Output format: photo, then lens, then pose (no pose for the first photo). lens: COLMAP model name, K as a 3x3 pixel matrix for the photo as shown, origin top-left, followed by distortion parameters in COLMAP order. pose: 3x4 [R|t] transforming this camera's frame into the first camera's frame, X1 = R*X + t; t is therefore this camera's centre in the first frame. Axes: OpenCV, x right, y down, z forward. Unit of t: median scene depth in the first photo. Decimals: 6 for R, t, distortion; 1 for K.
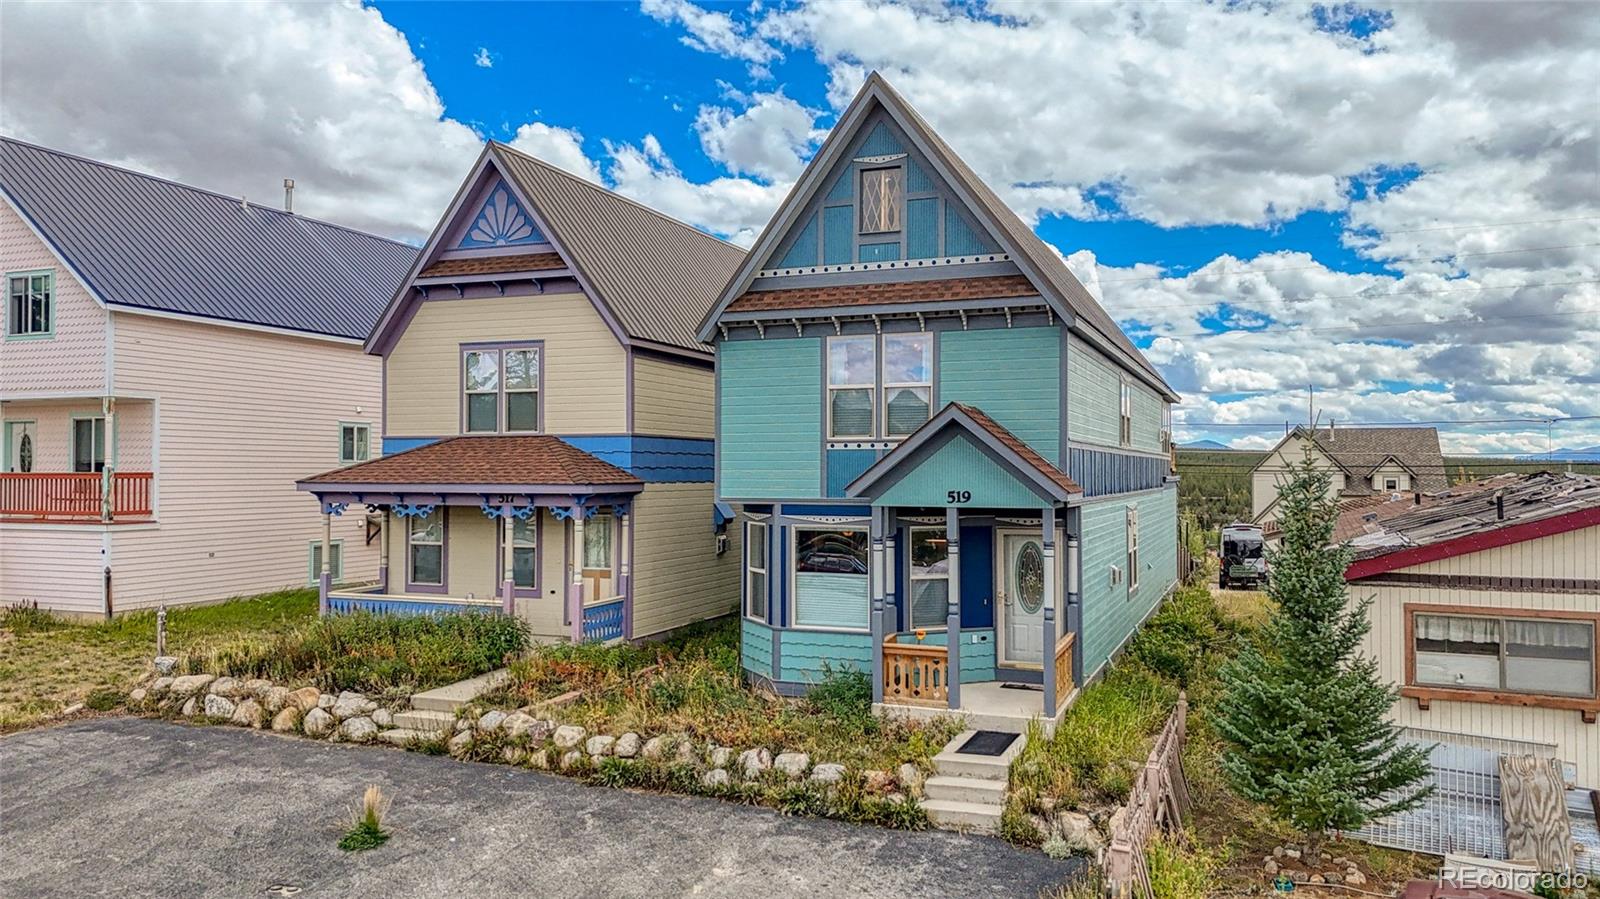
lens RADIAL K [[1175.2, 0, 799.7], [0, 1175.2, 443.4], [0, 0, 1]] dist [0.095555, -0.098984]
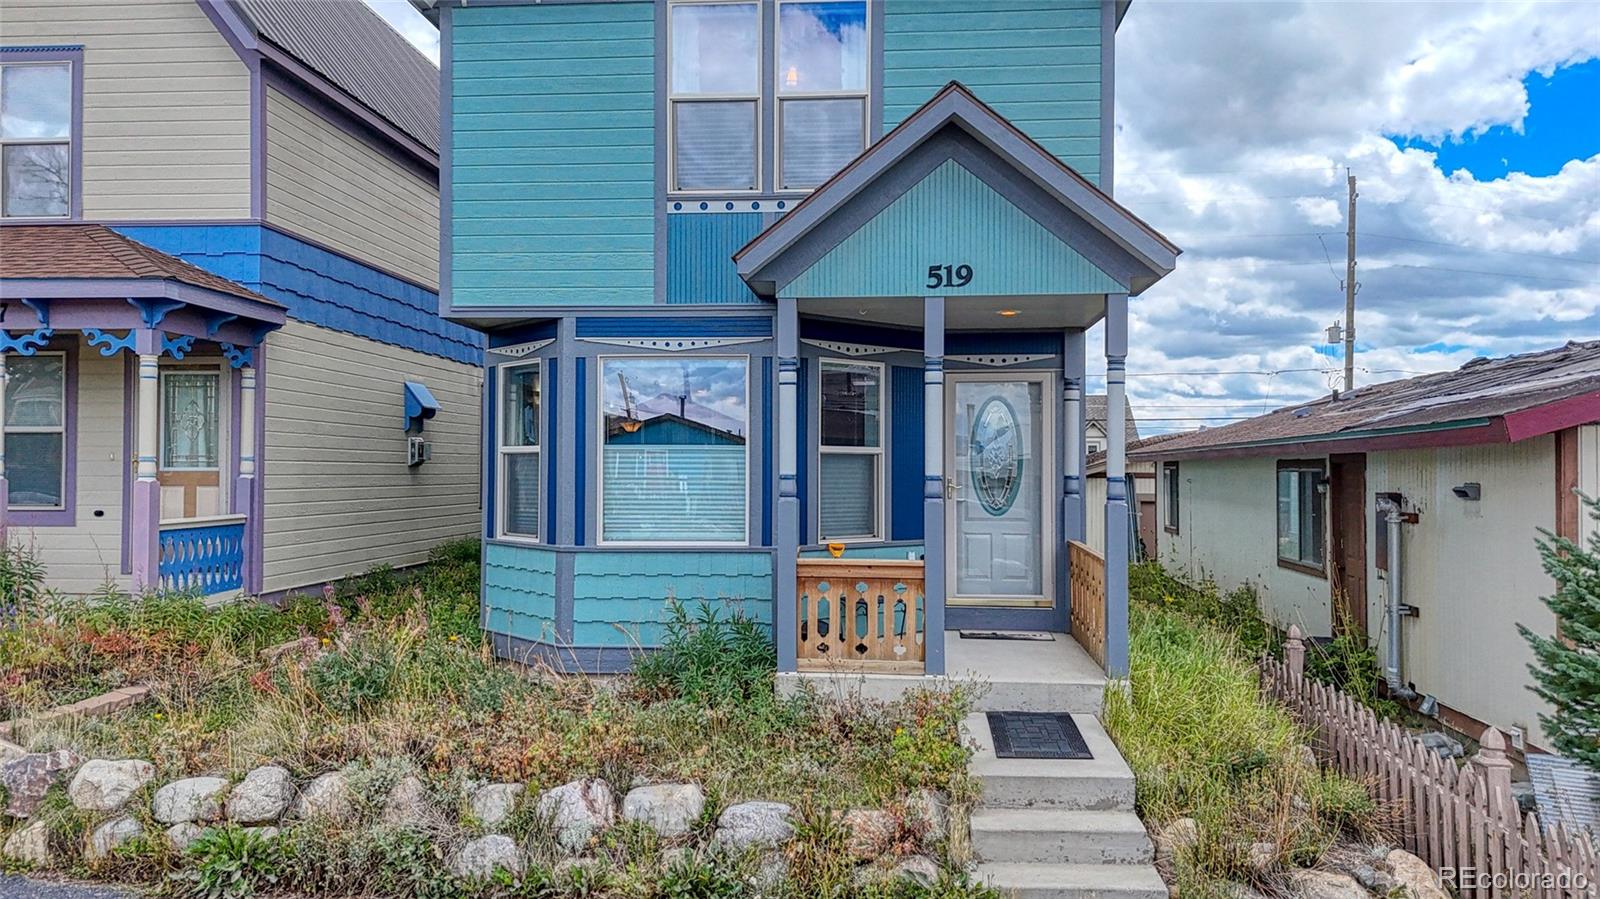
lens RADIAL K [[1175.4, 0, 799.0], [0, 1175.4, 442.9], [0, 0, 1]] dist [0.078454, -0.069443]
pose [[0.956571, 0.008726, 0.291369, -0.077180], [-0.008799, 0.999961, -0.001060, 0.112468], [-0.291367, -0.001549, 0.956610, 0.472233]]
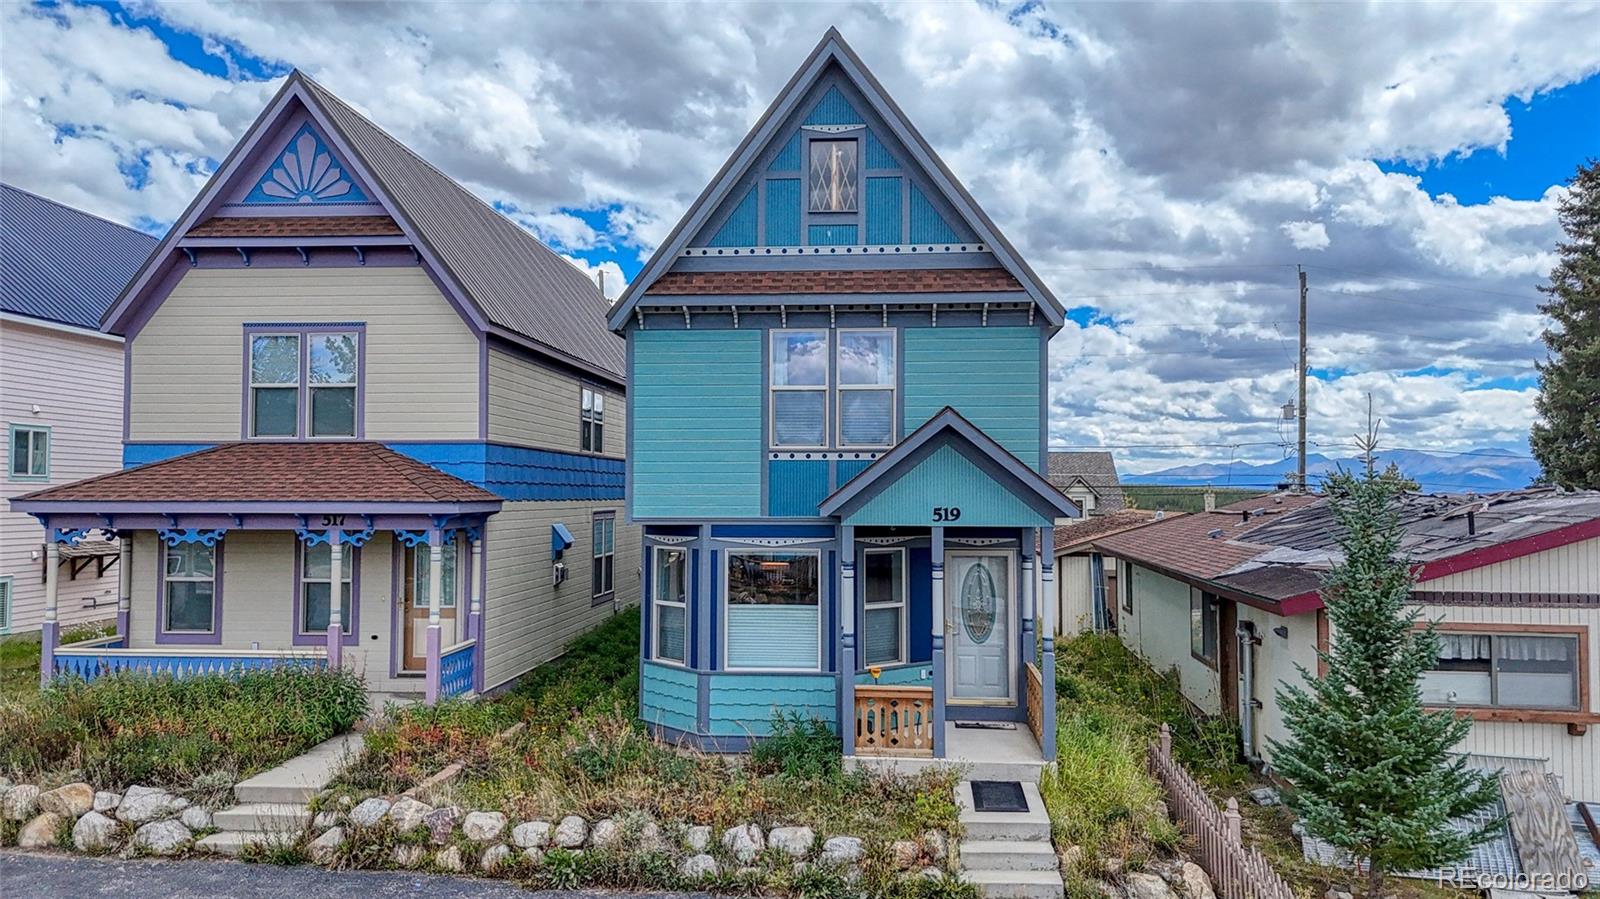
lens RADIAL K [[1175.4, 0, 799.0], [0, 1175.4, 442.9], [0, 0, 1]] dist [0.078454, -0.069443]
pose [[0.956198, 0.013892, 0.292391, -0.210393], [-0.008151, 0.999750, -0.020844, 0.010391], [-0.292607, 0.017548, 0.956072, 0.176469]]
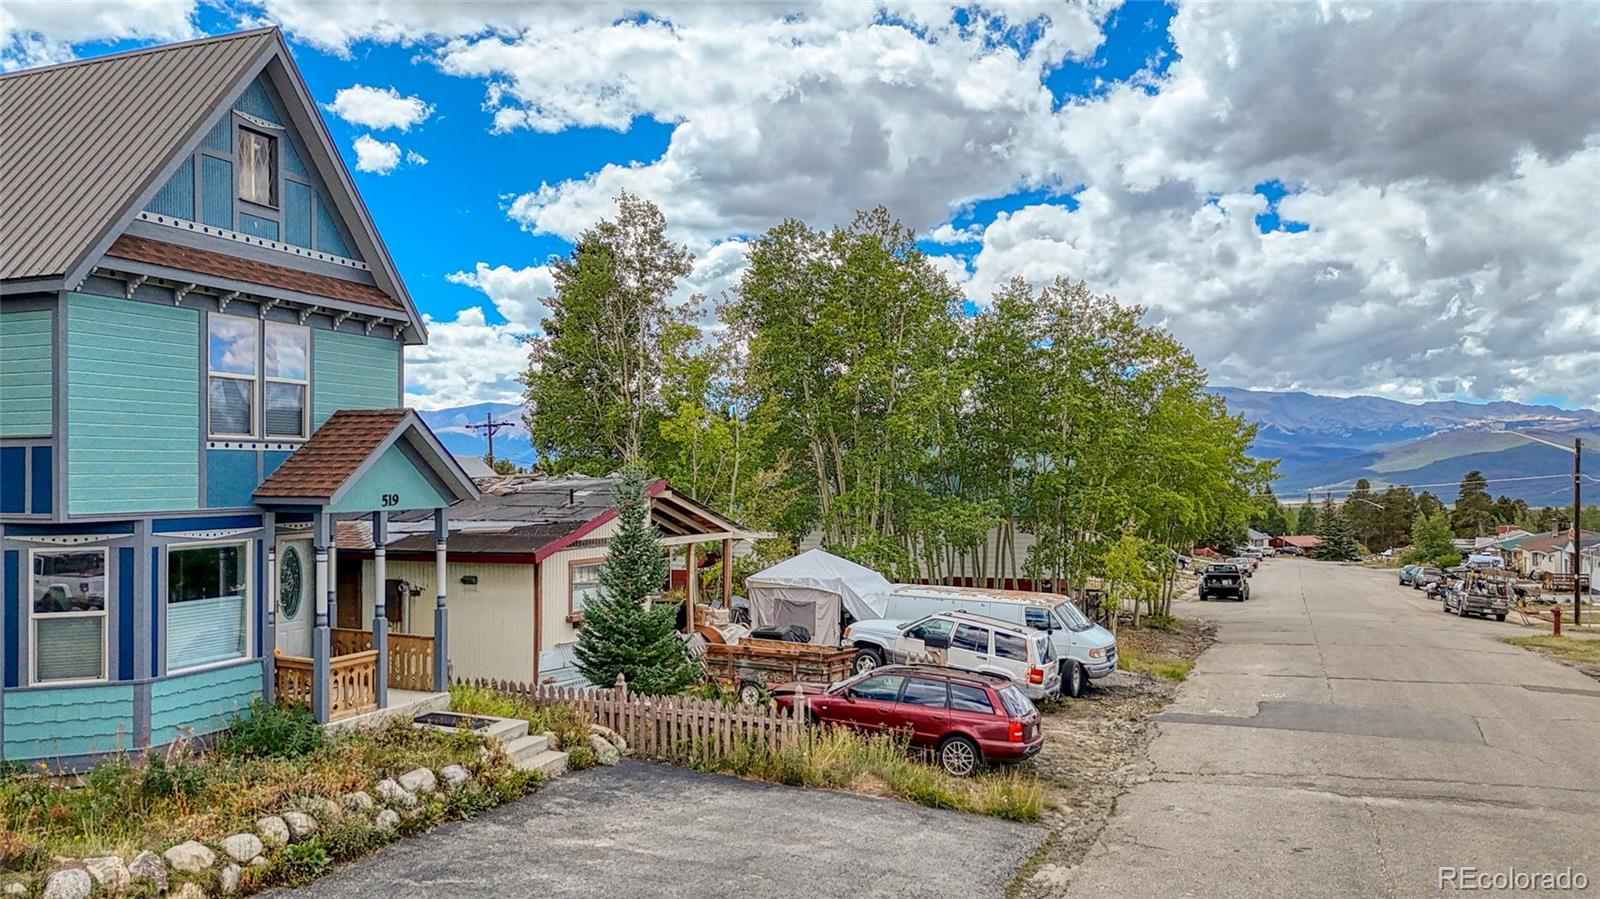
lens RADIAL K [[1171.1, 0, 826.7], [0, 1171.1, 464.5], [0, 0, 1]] dist [0.011194, 0.000130]
pose [[-0.017440, 0.005183, 0.999834, -0.820315], [-0.020347, 0.999778, -0.005538, 0.011655], [-0.999641, -0.020440, -0.017330, 0.590899]]
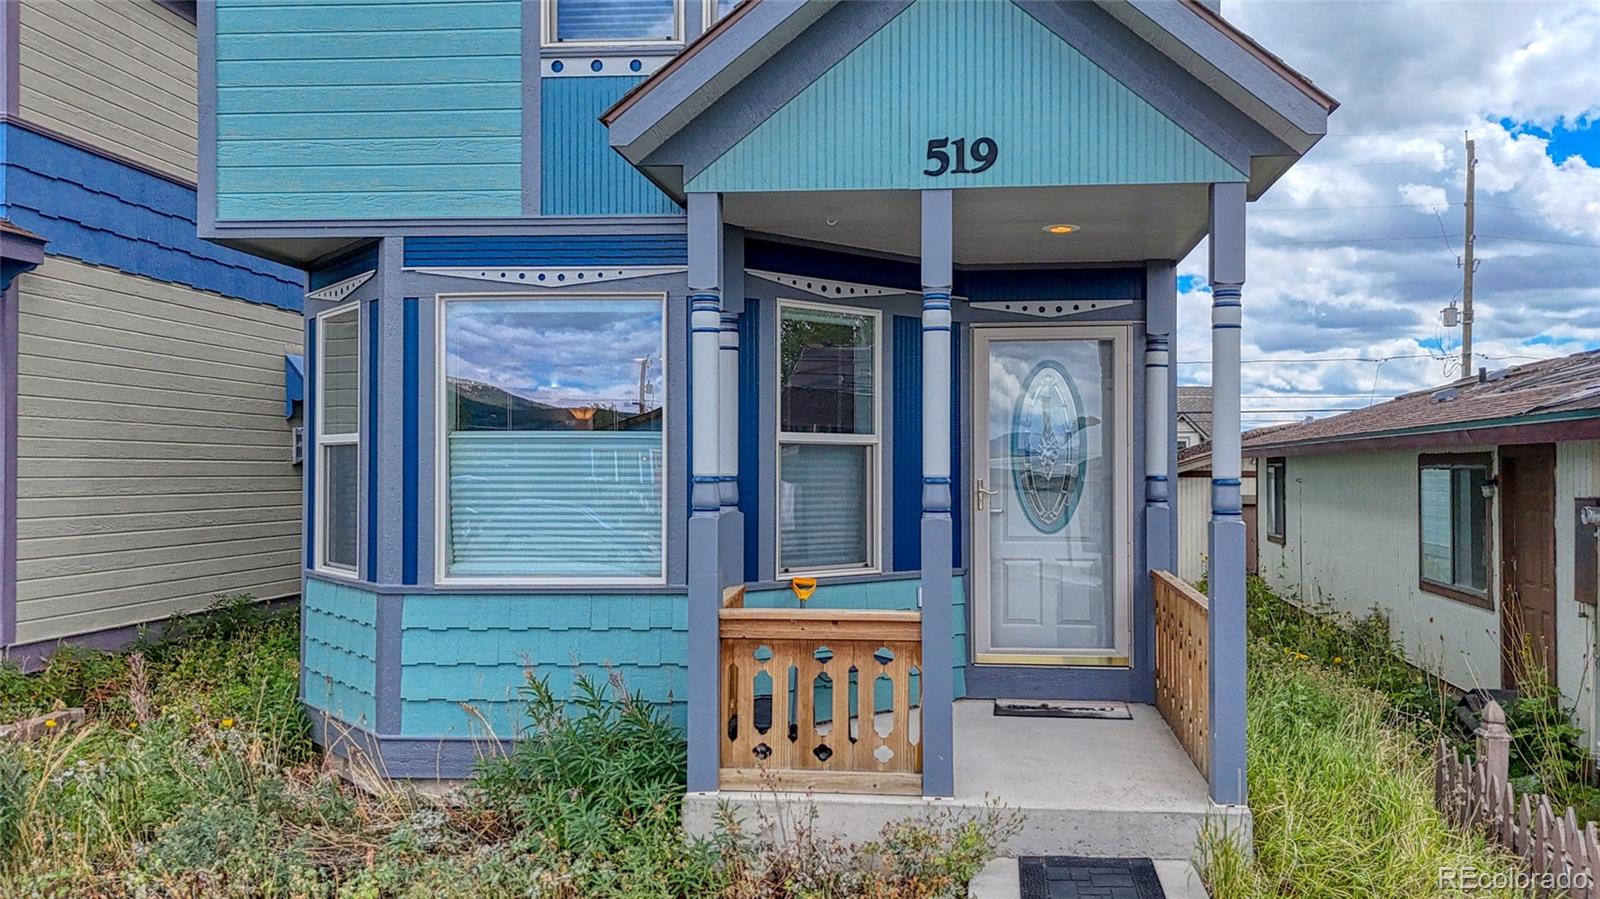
lens RADIAL K [[1221.8, 0, 885.1], [0, 1221.8, 454.4], [0, 0, 1]] dist [0.080227, -0.069921]
pose [[0.954684, 0.003257, 0.297605, 0.012016], [-0.006038, 0.999946, 0.008425, 0.116726], [-0.297561, -0.009840, 0.954652, 0.624790]]
